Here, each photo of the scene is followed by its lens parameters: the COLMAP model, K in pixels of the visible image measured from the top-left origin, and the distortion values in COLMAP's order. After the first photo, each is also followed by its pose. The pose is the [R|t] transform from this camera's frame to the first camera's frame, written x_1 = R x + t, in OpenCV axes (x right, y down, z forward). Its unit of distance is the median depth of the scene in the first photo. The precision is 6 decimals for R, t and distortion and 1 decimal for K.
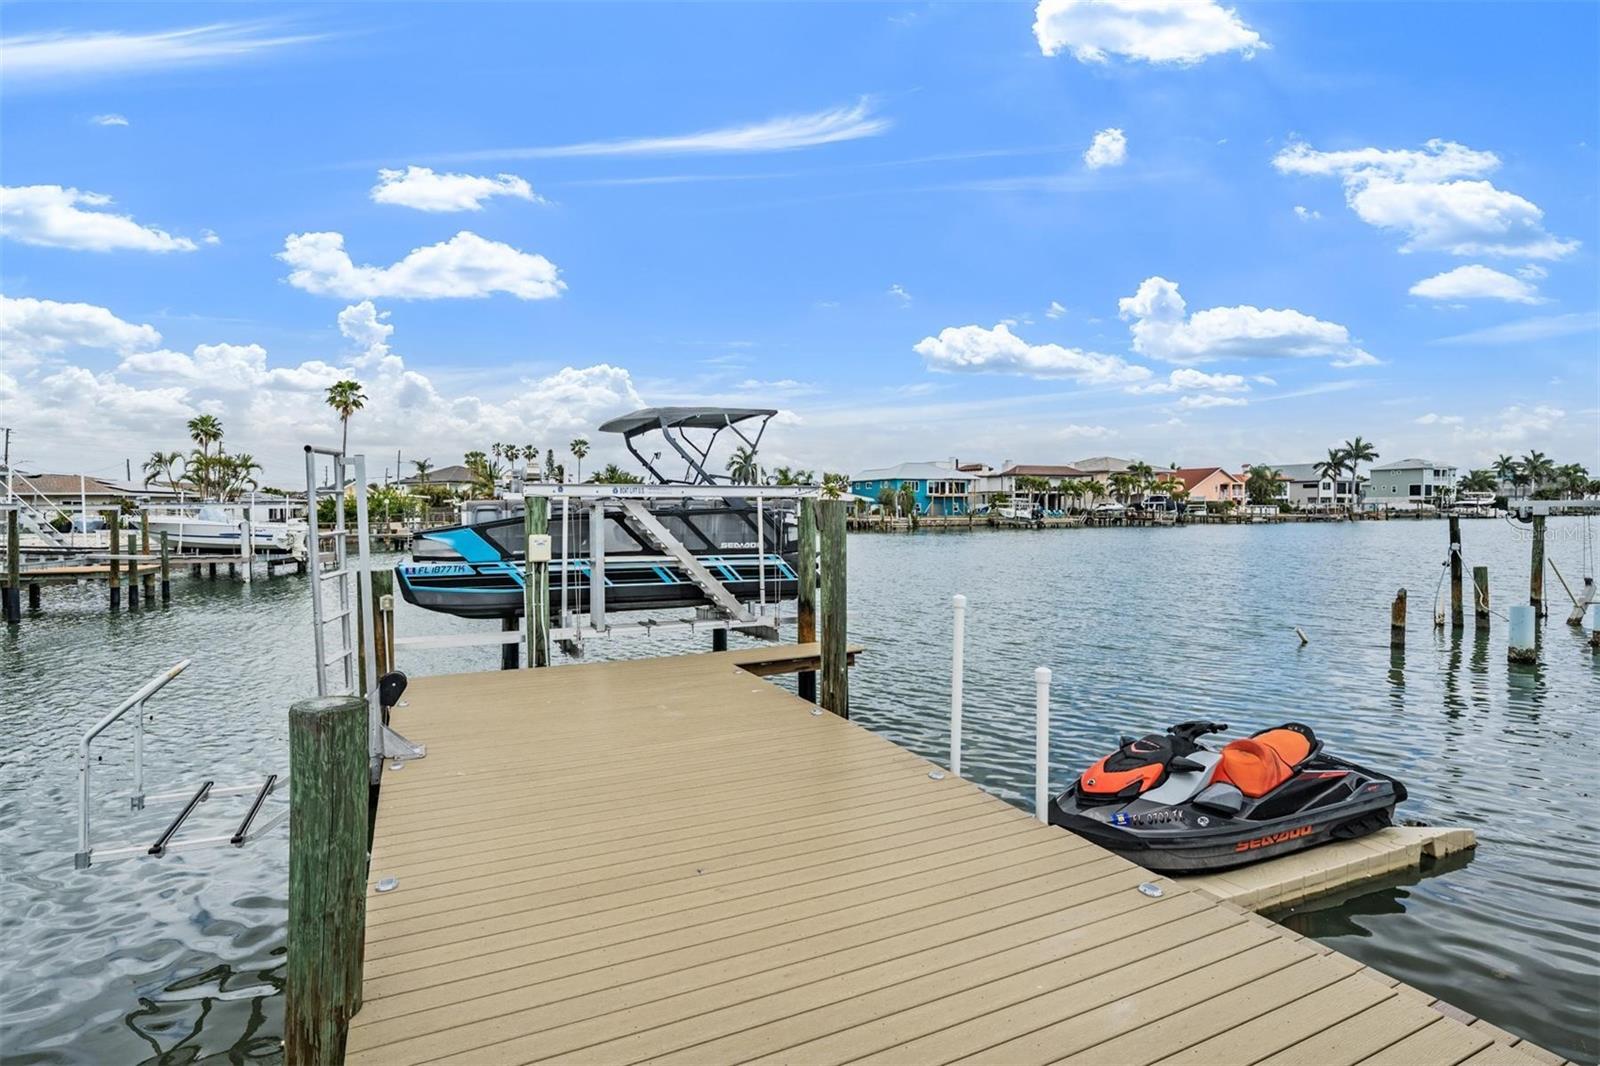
lens RADIAL K [[771.6, 0, 797.1], [0, 771.6, 532.2], [0, 0, 1]] dist [0.000480, -0.000234]
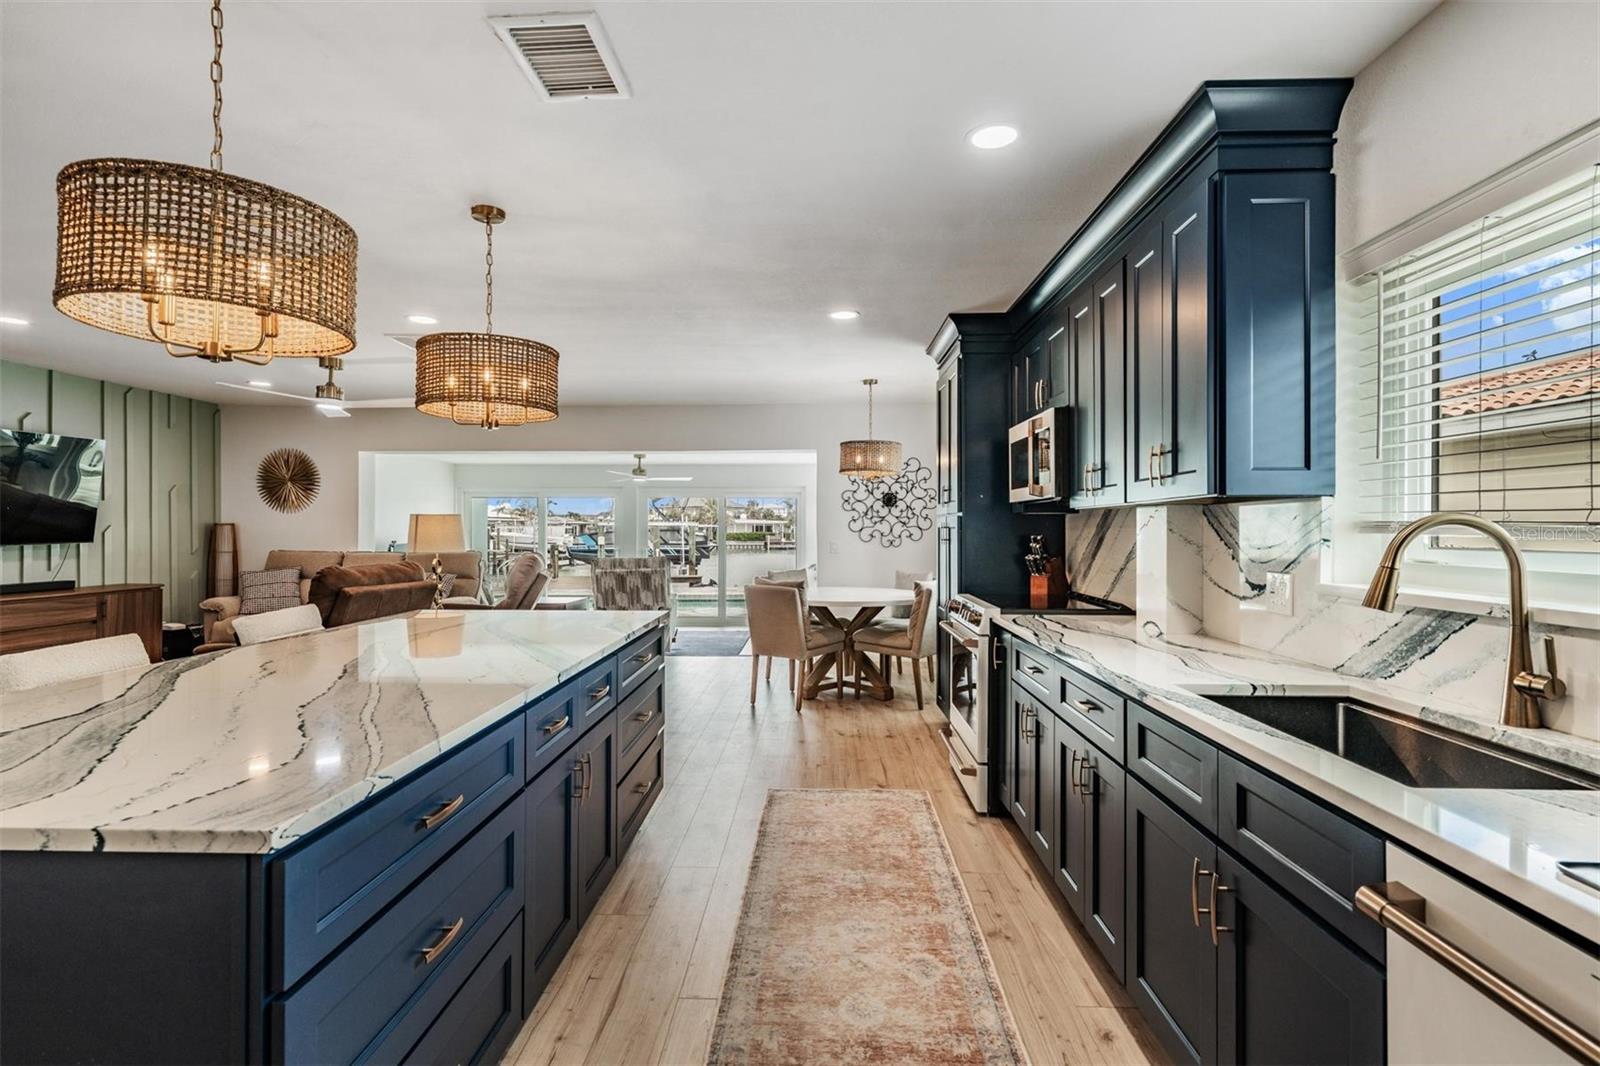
lens RADIAL K [[782.4, 0, 794.2], [0, 782.4, 528.8], [0, 0, 1]] dist [0.001878, 0.000748]
pose [[0.945474, 0.004579, -0.325665, 0.157830], [-0.014963, 0.999456, -0.029387, 0.005621], [0.325353, 0.032658, 0.945029, -0.196104]]
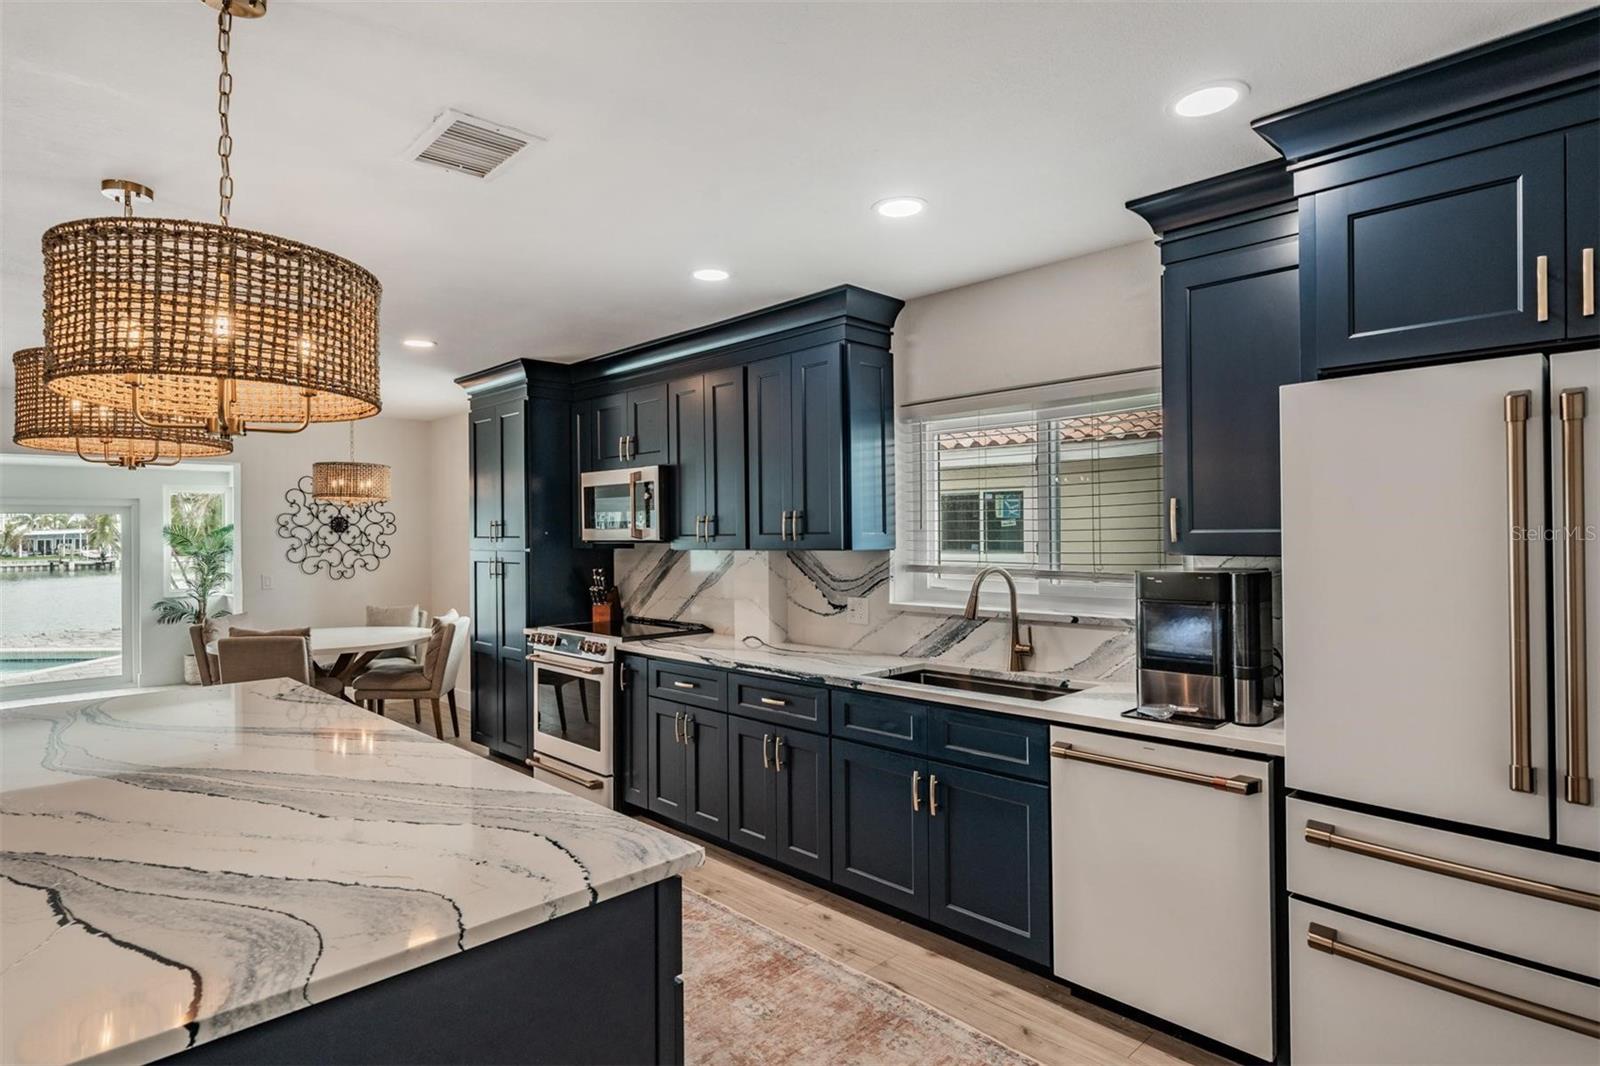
lens RADIAL K [[847.0, 0, 796.0], [0, 847.0, 529.5], [0, 0, 1]] dist [0.001836, -0.000163]
pose [[0.886971, -0.002230, 0.461820, 0.141577], [0.021011, 0.999148, -0.035530, 0.004070], [-0.461347, 0.041217, 0.886262, -0.203595]]
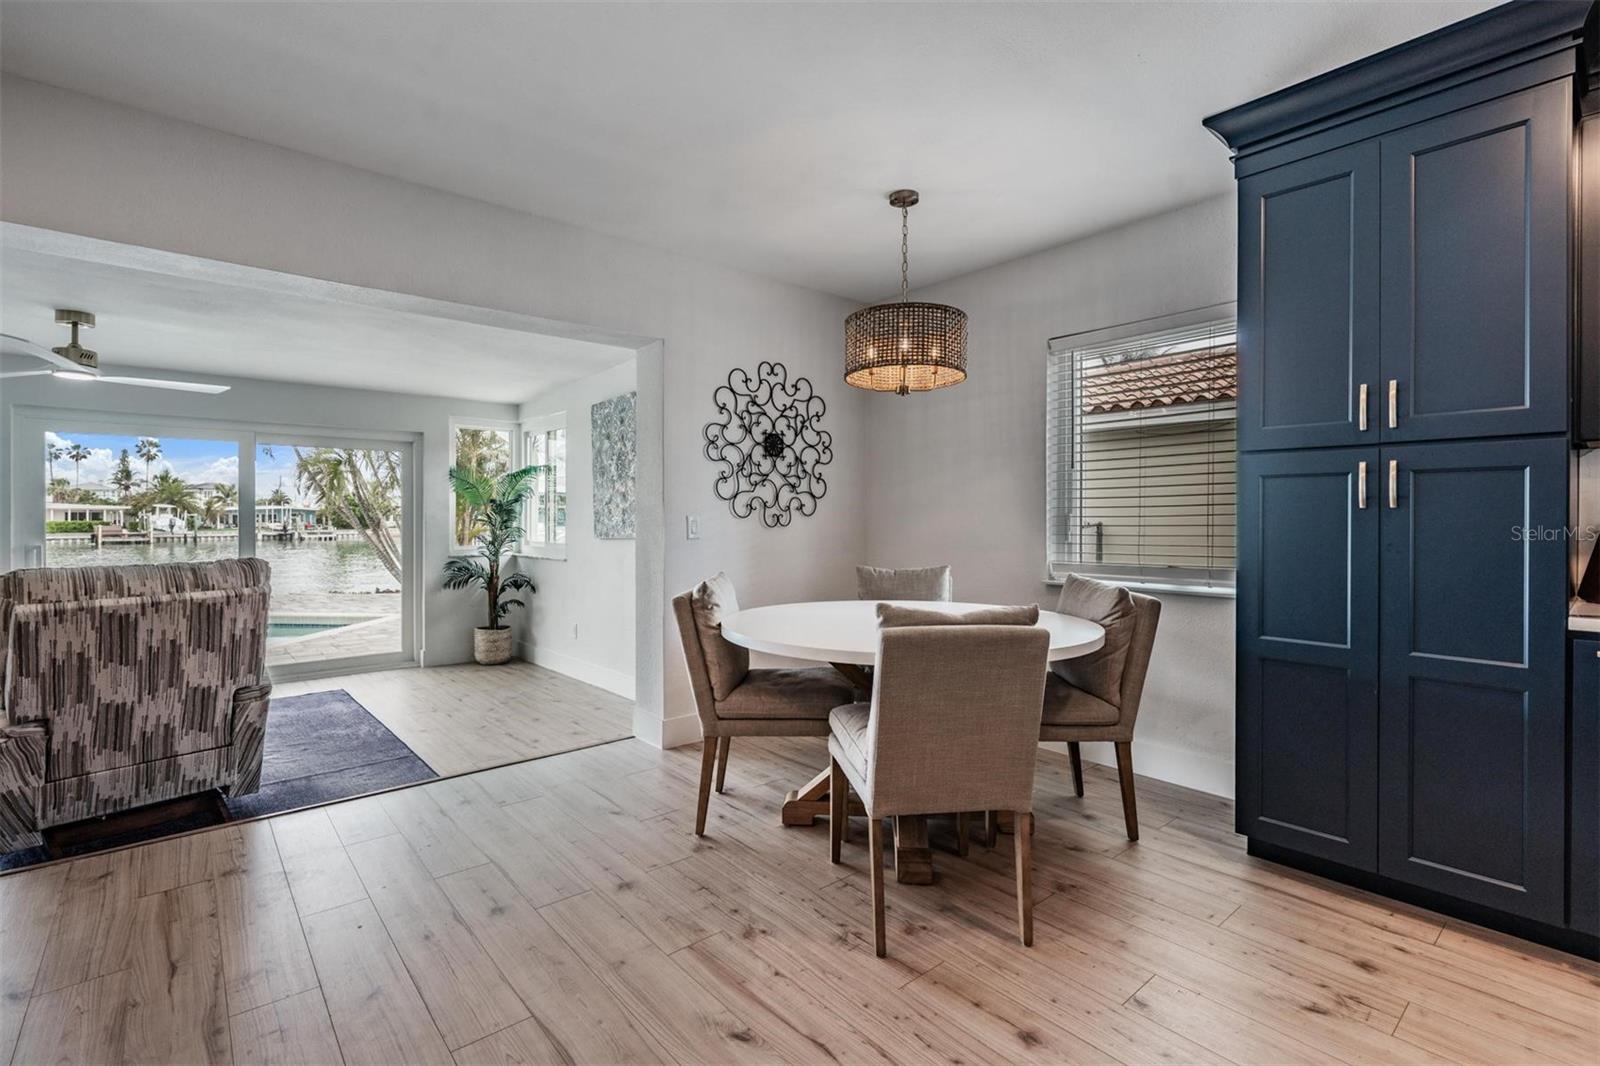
lens RADIAL K [[730.3, 0, 797.8], [0, 730.3, 519.3], [0, 0, 1]] dist [0.001832, 0.000187]
pose [[0.915675, 0.002691, 0.401909, 0.123501], [0.009640, 0.999543, -0.028655, 0.005832], [-0.401803, 0.030113, 0.915231, -0.156112]]
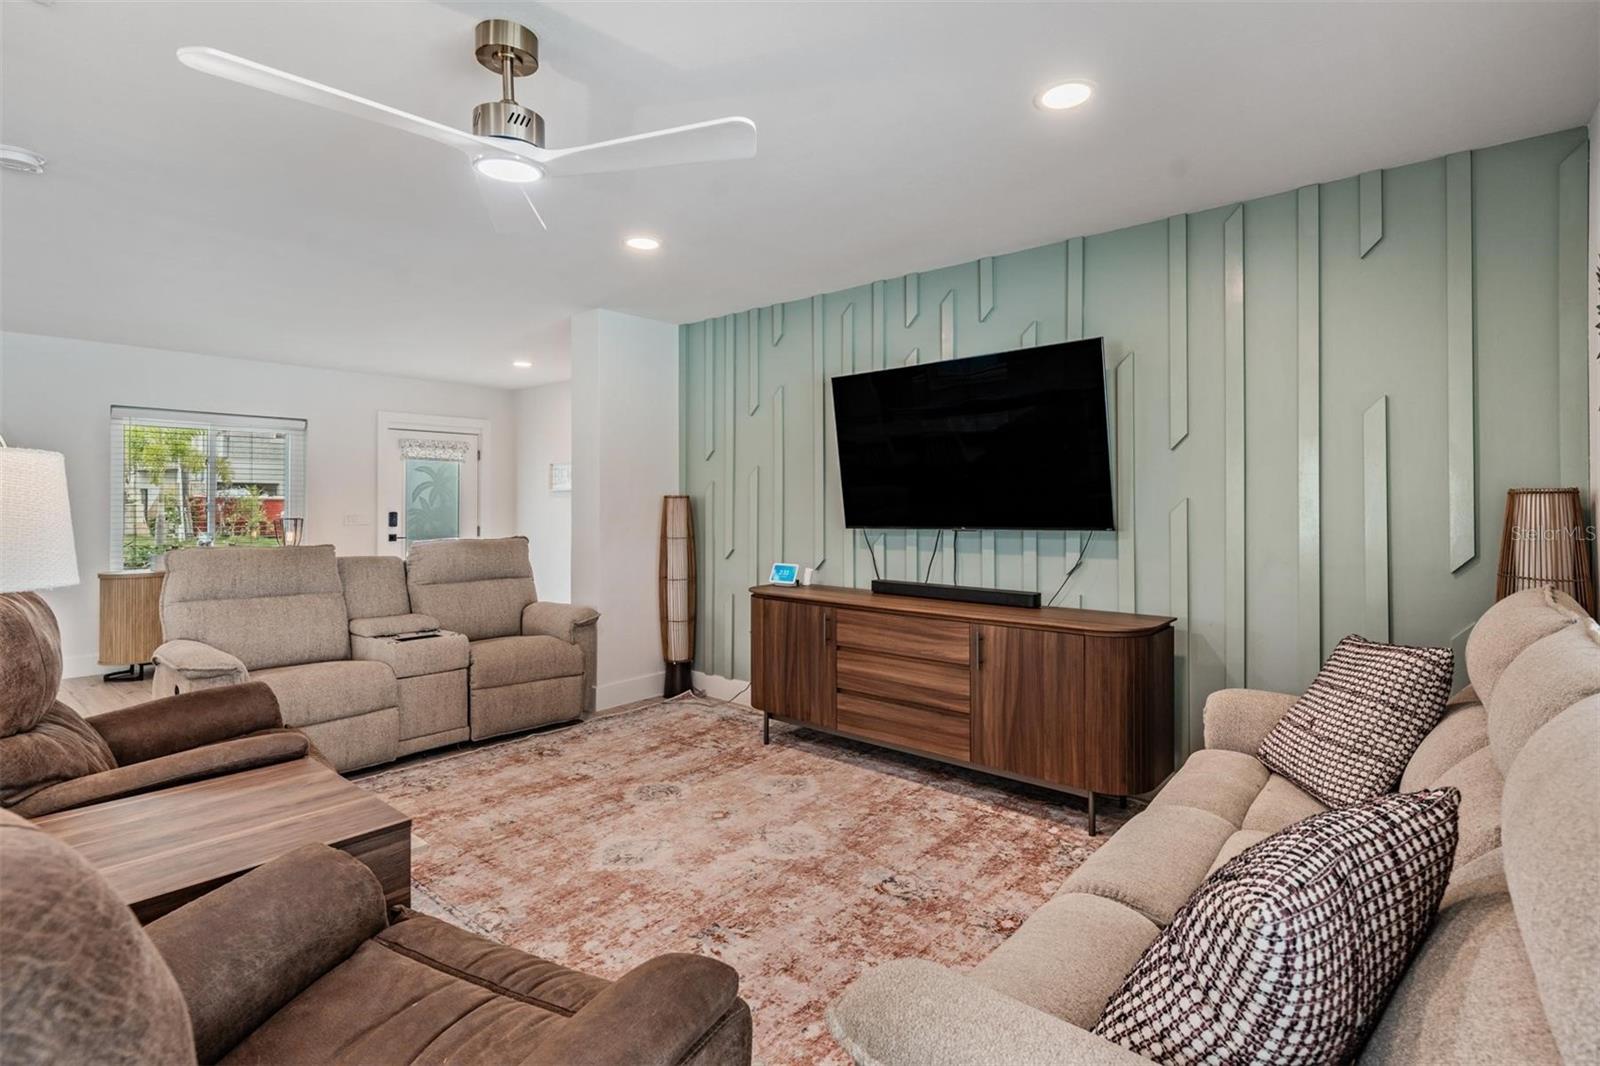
lens RADIAL K [[775.9, 0, 796.5], [0, 775.9, 498.0], [0, 0, 1]] dist [0.001792, 0.000125]
pose [[-0.842374, 0.000438, -0.538893, 0.108897], [-0.014792, 0.999604, 0.023934, 0.003521], [0.538690, 0.028132, -0.842034, -0.127641]]
